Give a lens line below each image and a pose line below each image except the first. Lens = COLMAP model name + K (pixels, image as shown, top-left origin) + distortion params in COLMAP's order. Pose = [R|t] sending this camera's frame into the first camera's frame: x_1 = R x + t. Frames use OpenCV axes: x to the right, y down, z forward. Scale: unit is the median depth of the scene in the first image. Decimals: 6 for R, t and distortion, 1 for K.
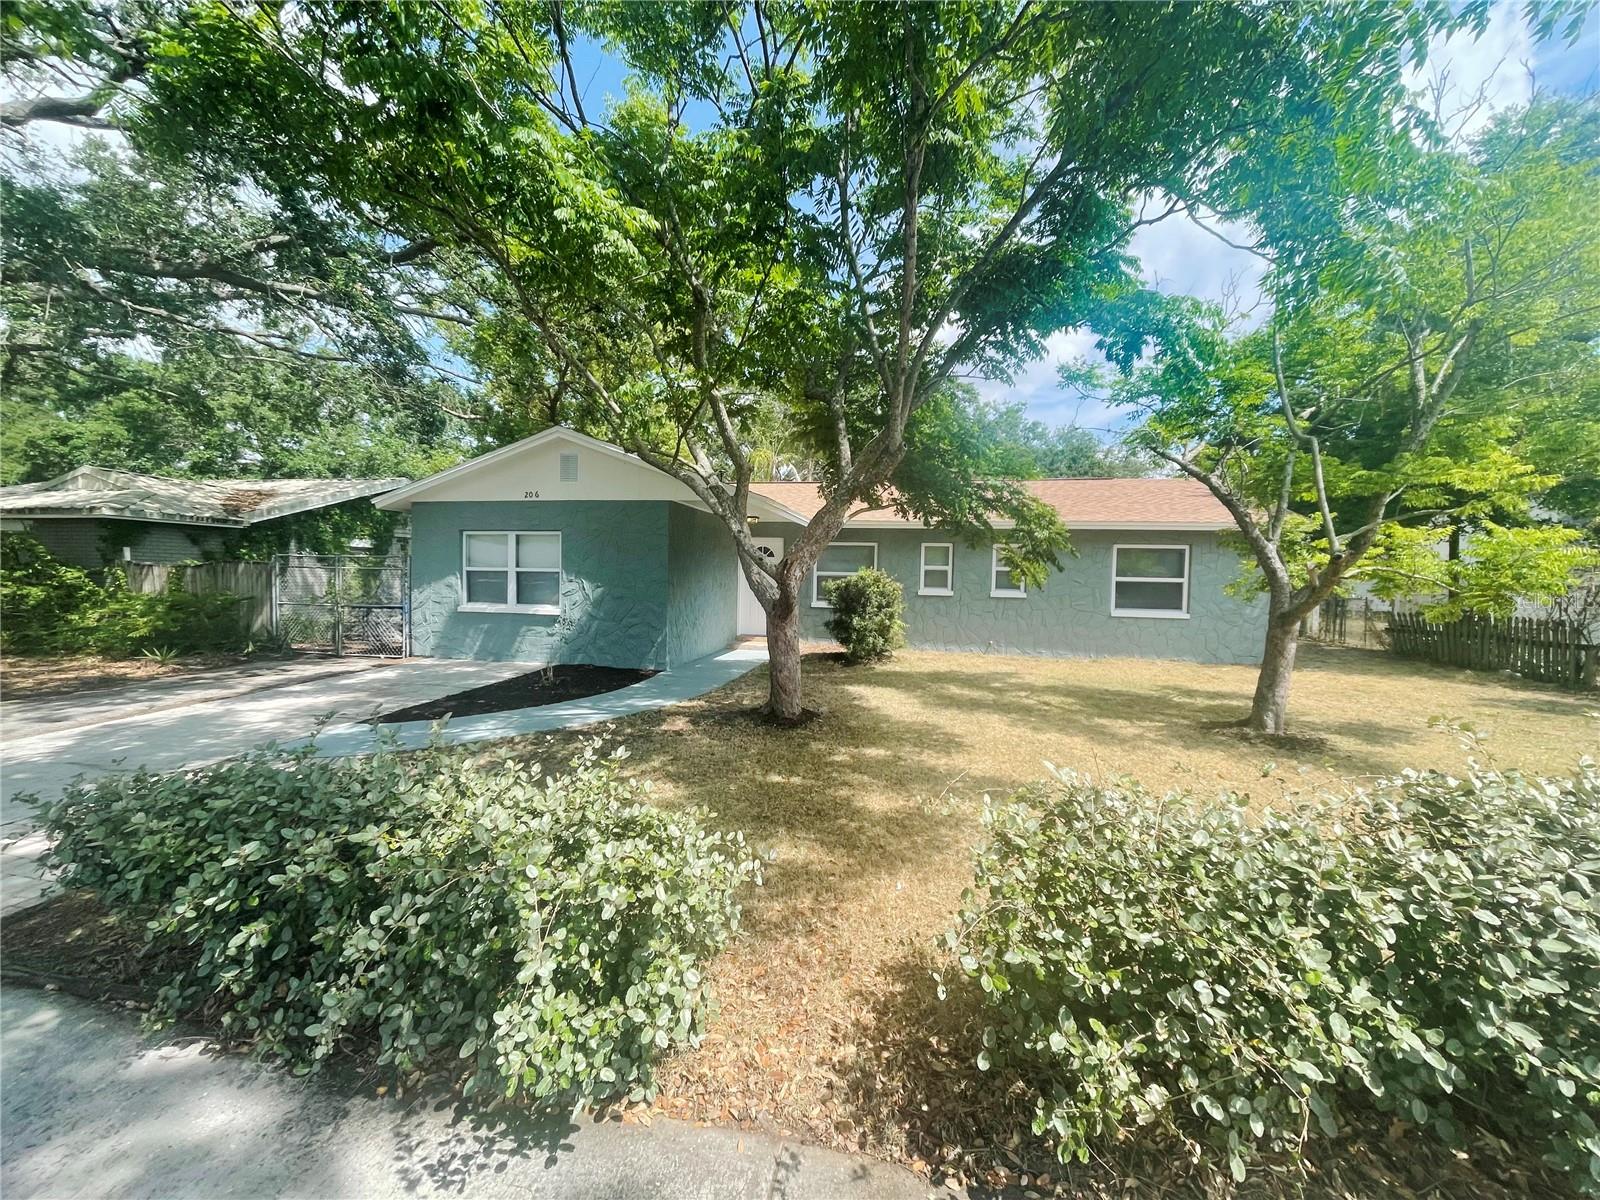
lens RADIAL K [[646.3, 0, 800.0], [0, 646.3, 600.0], [0, 0, 1]] dist [-0.000583, -0.000016]
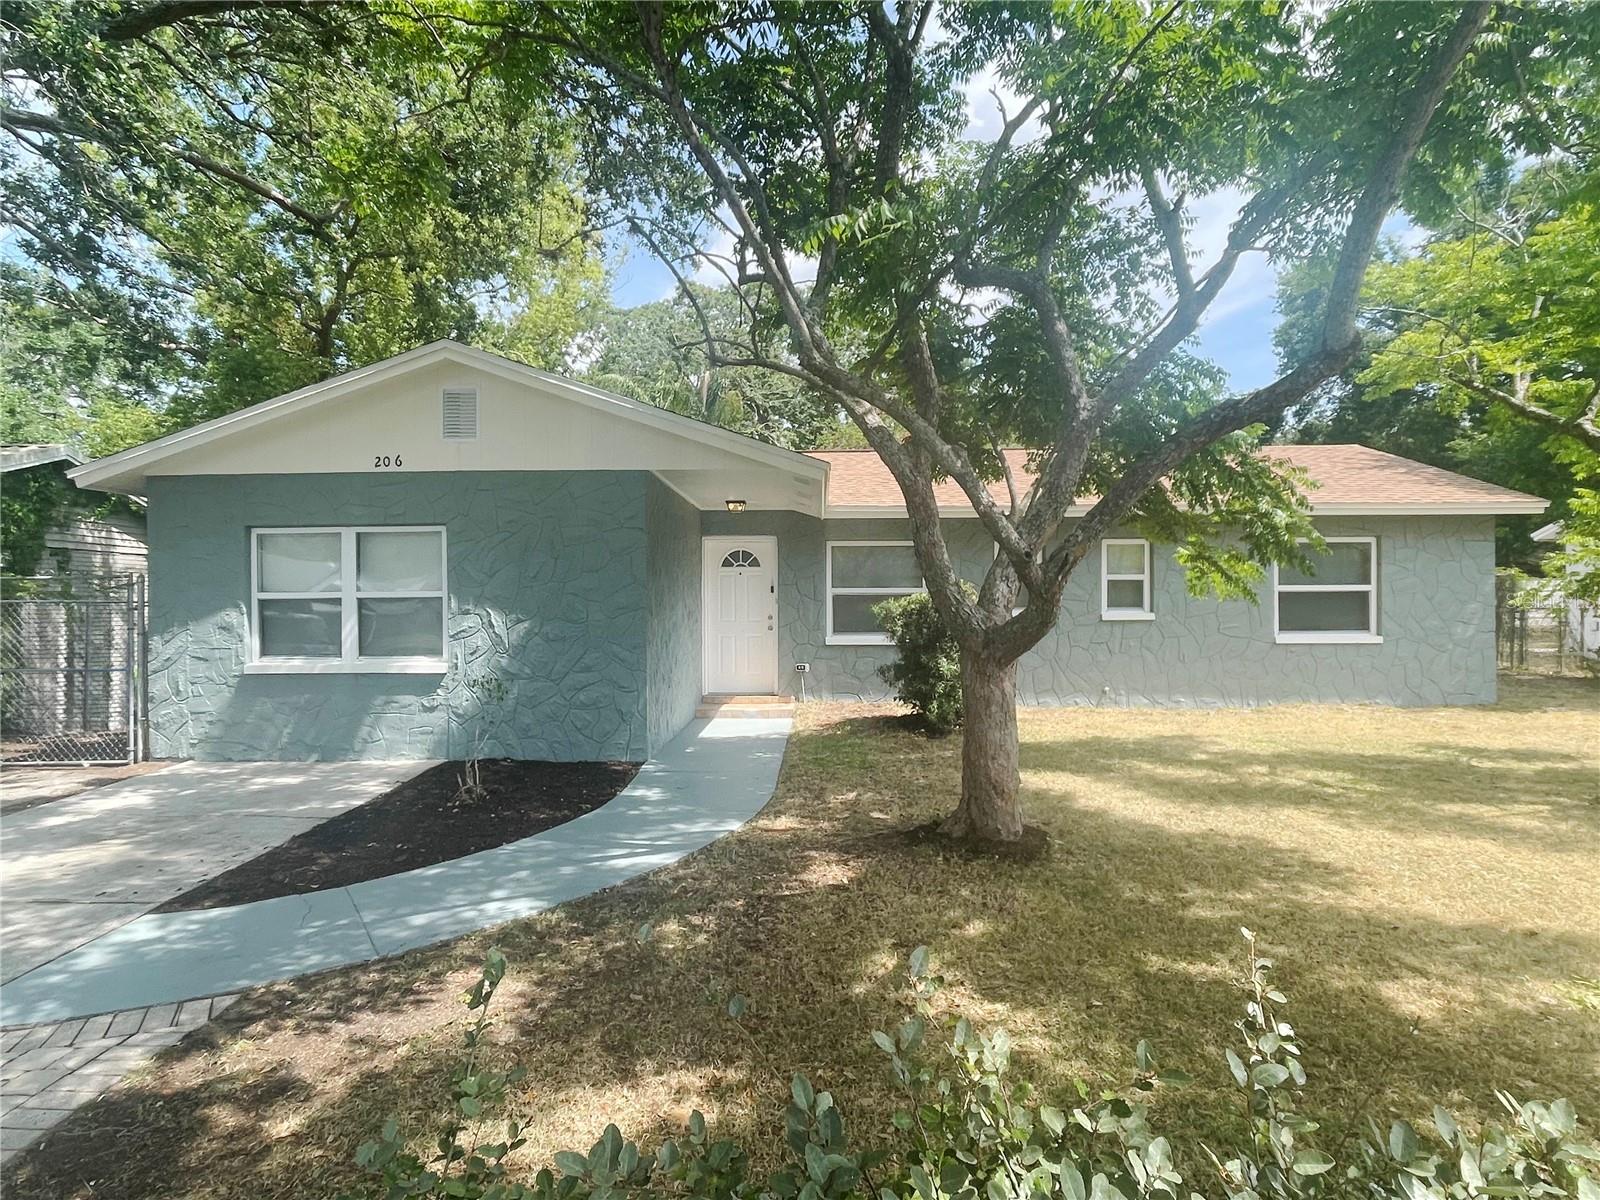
lens RADIAL K [[937.7, 0, 800.0], [0, 937.7, 600.0], [0, 0, 1]] dist [-0.002091, -0.000511]
pose [[0.985079, -0.025631, 0.170183, -0.199374], [0.032047, 0.998871, -0.035059, -0.002079], [-0.169092, 0.039990, 0.984789, 0.134371]]
